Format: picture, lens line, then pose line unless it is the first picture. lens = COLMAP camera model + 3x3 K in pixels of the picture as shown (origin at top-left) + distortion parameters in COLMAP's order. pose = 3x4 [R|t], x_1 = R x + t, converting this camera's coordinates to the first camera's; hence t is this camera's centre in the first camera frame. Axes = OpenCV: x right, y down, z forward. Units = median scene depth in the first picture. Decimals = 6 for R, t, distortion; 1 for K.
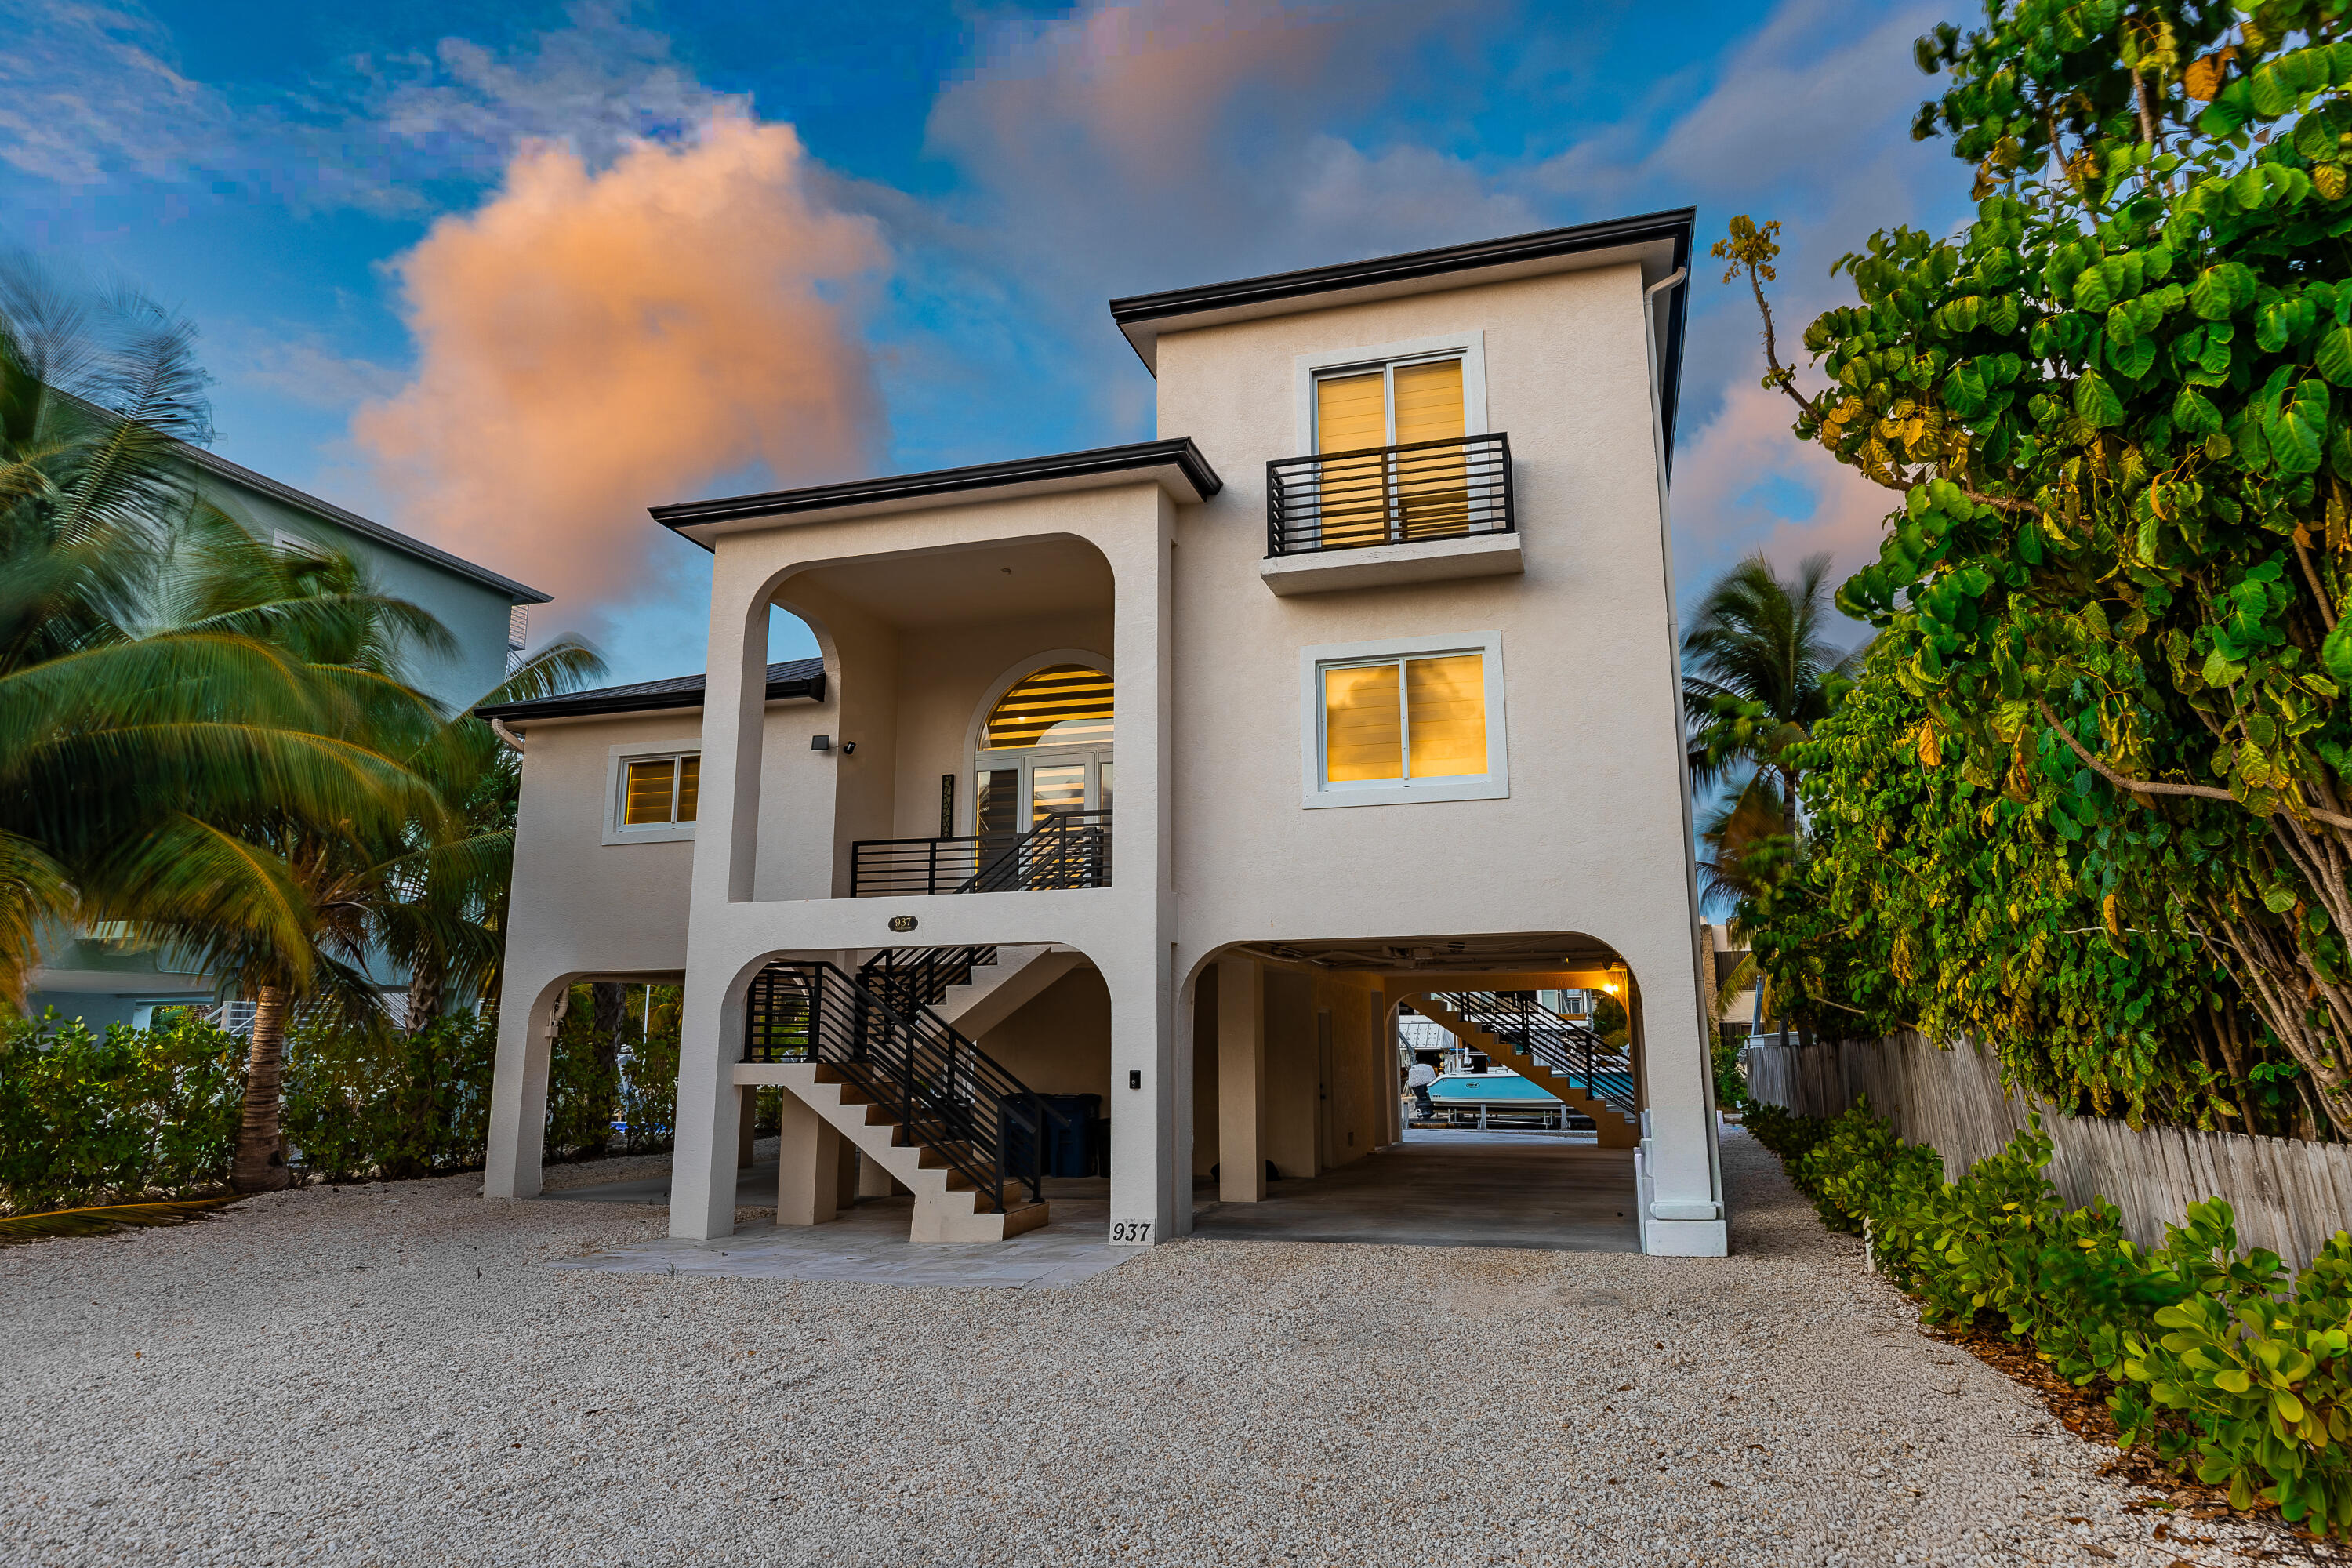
lens RADIAL K [[1459.7, 0, 1175.3], [0, 1459.7, 781.6], [0, 0, 1]] dist [-0.000855, 0.002787]
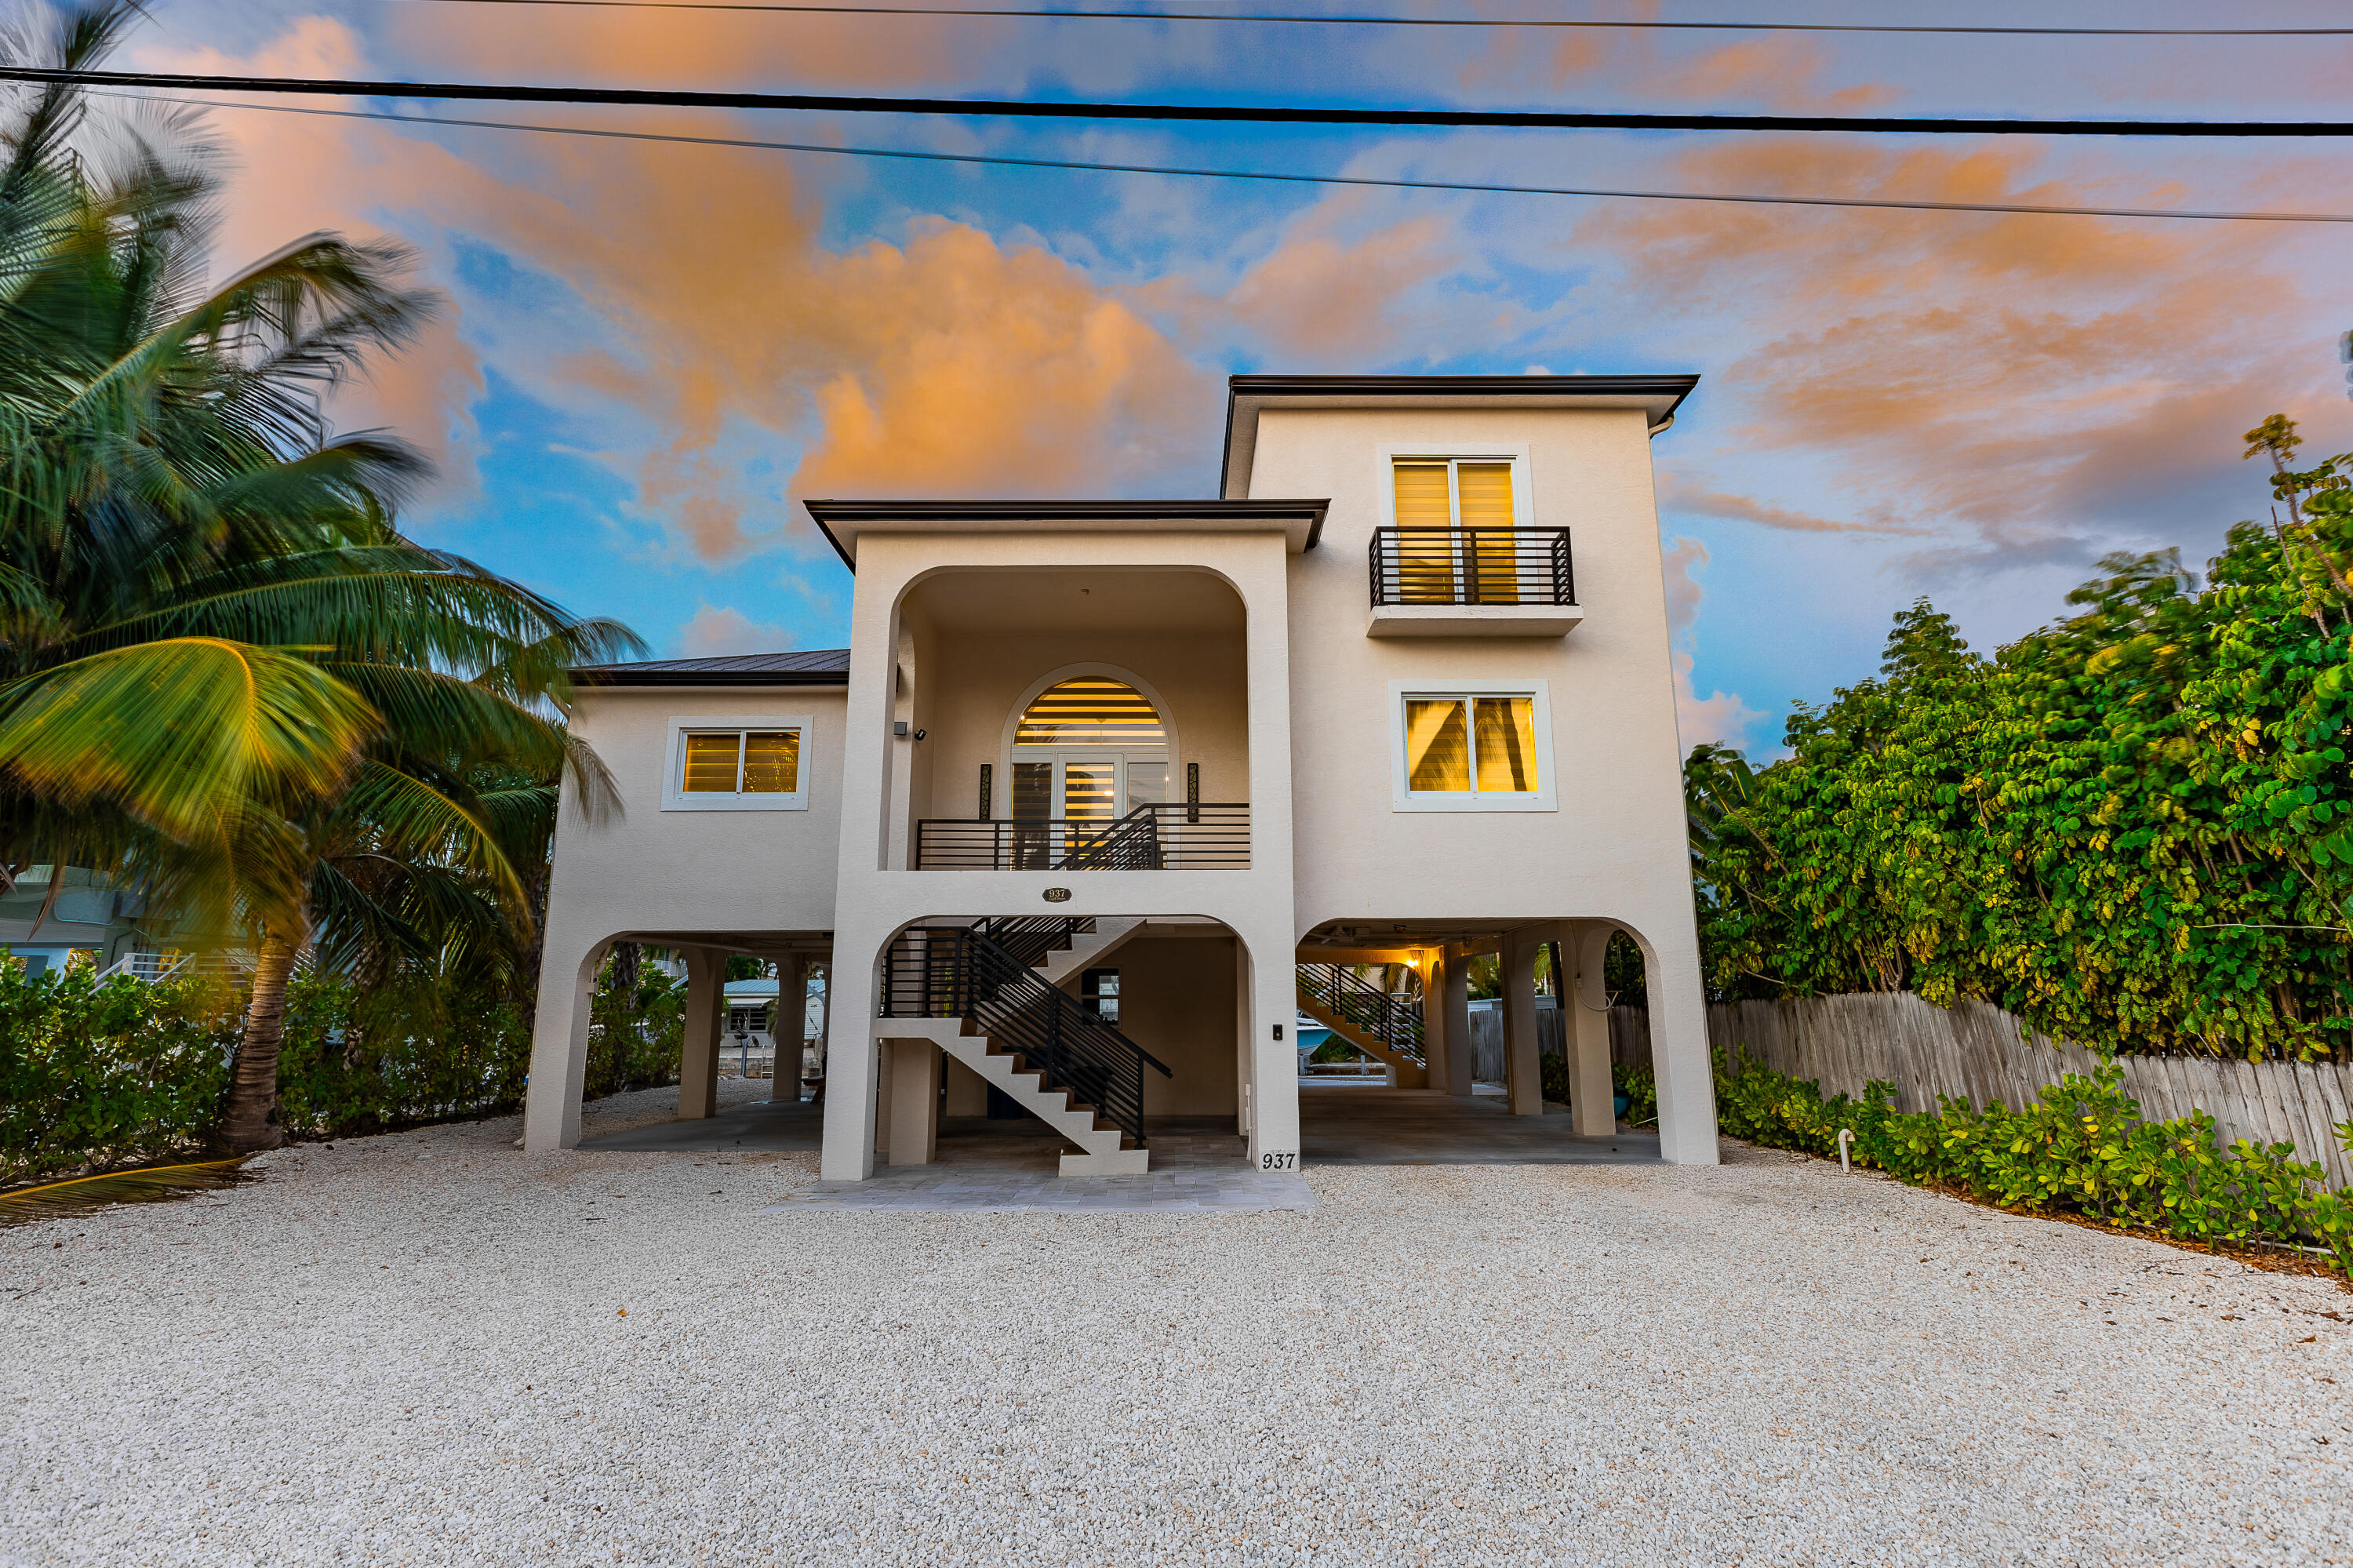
lens RADIAL K [[1188.6, 0, 1176.3], [0, 1188.6, 786.5], [0, 0, 1]] dist [0.000844, -0.001263]
pose [[0.954865, 0.059424, 0.291035, -0.364814], [-0.057670, 0.998229, -0.014608, 0.021941], [-0.291387, -0.002835, 0.956601, 0.093094]]
